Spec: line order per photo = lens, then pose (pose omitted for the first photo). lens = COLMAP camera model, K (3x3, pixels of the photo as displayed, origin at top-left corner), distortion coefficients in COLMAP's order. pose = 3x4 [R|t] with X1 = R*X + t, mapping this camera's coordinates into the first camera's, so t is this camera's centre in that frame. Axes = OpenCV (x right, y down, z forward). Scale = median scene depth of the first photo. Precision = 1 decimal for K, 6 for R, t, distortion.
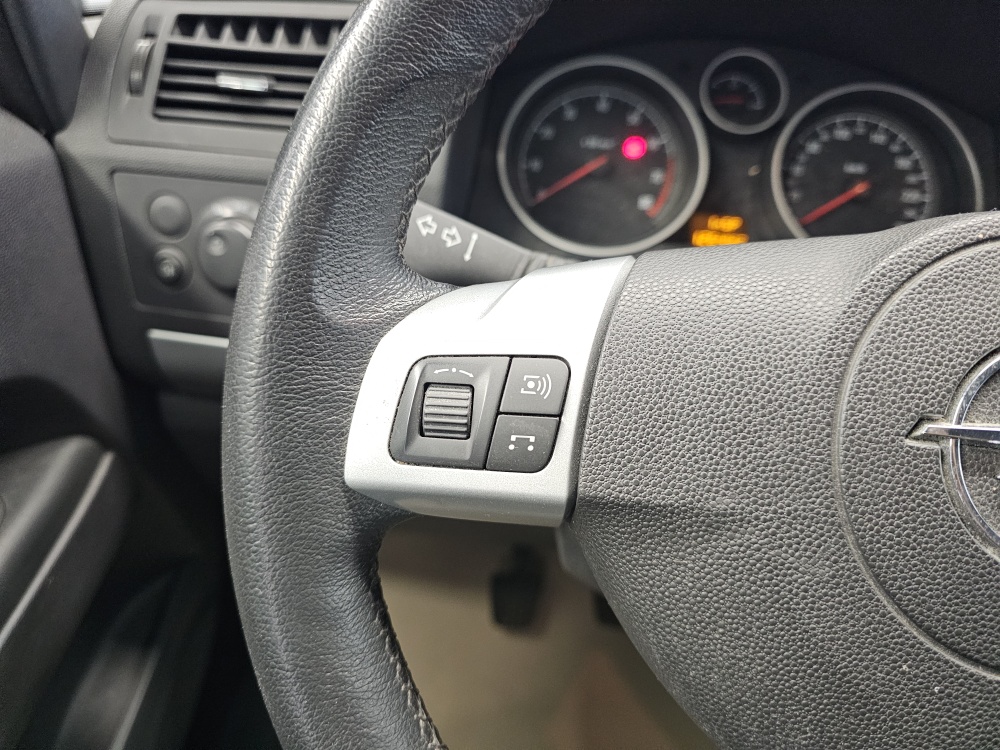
lens RADIAL K [[704.5, 0, 492.5], [0, 704.5, 365.7], [0, 0, 1]] dist [0.000272, -0.043048]
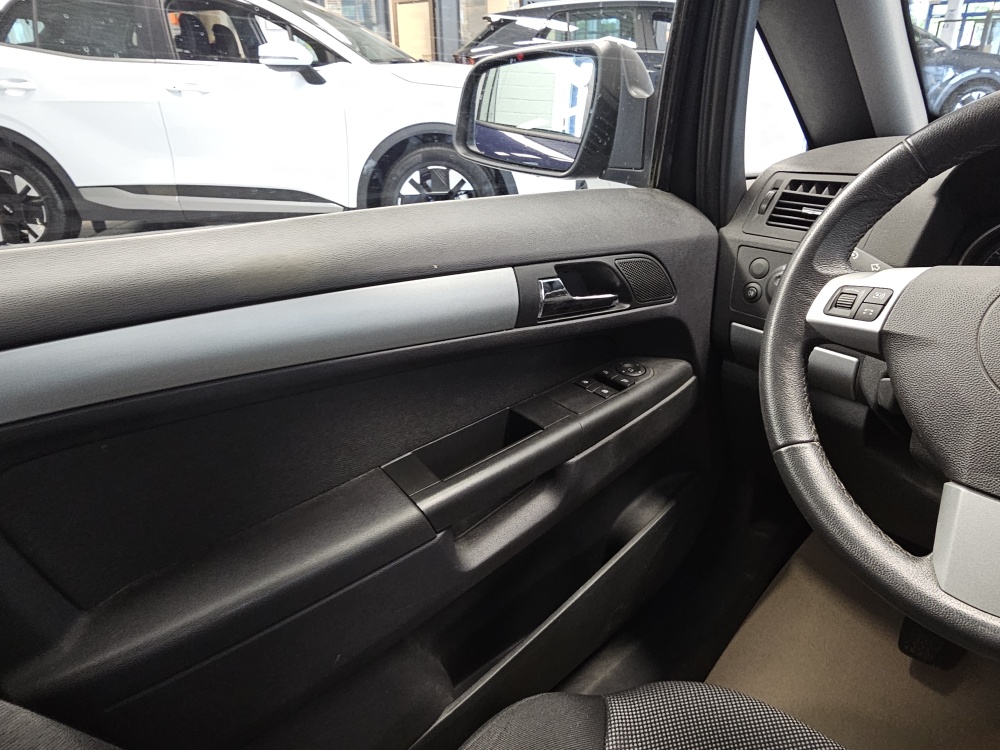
lens RADIAL K [[679.1, 0, 500.0], [0, 679.1, 375.0], [0, 0, 1]] dist [-0.002612, -0.001429]
pose [[0.724173, 0.209057, -0.657167, 0.387819], [-0.326775, 0.943193, -0.060046, 0.470917], [0.607282, 0.258230, 0.751349, -0.937743]]
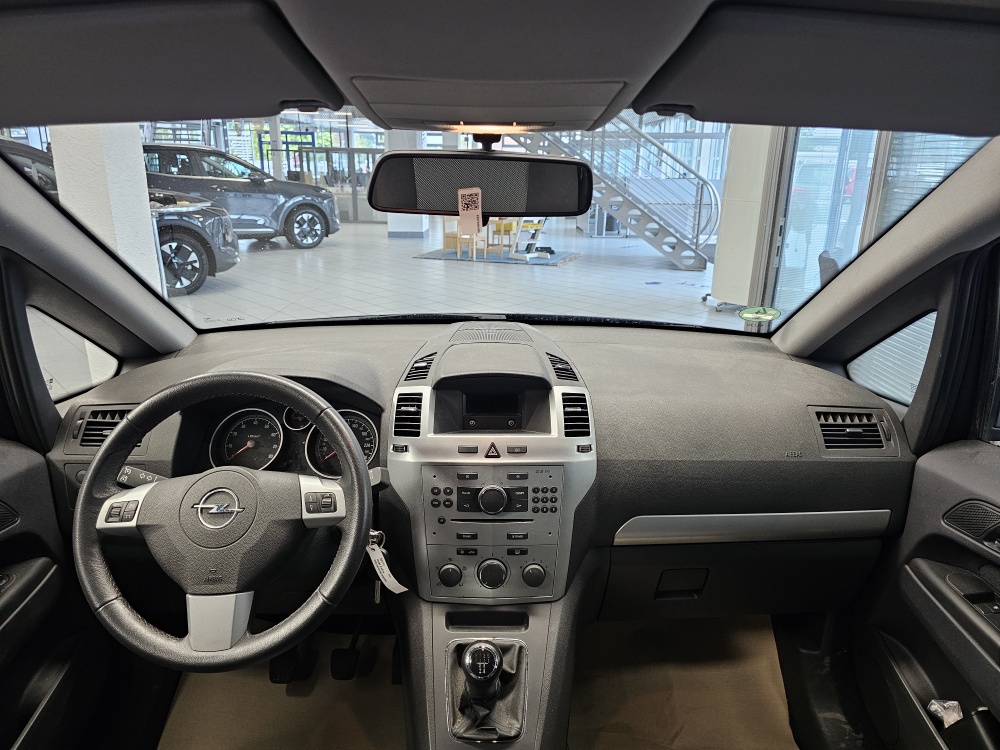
lens RADIAL K [[667.6, 0, 488.9], [0, 667.6, 379.7], [0, 0, 1]] dist [0.078073, -0.087451]
pose [[0.996260, -0.077610, 0.037988, 1.203177], [0.085273, 0.954092, -0.287119, 0.375267], [-0.013961, 0.289285, 0.957141, -1.947806]]
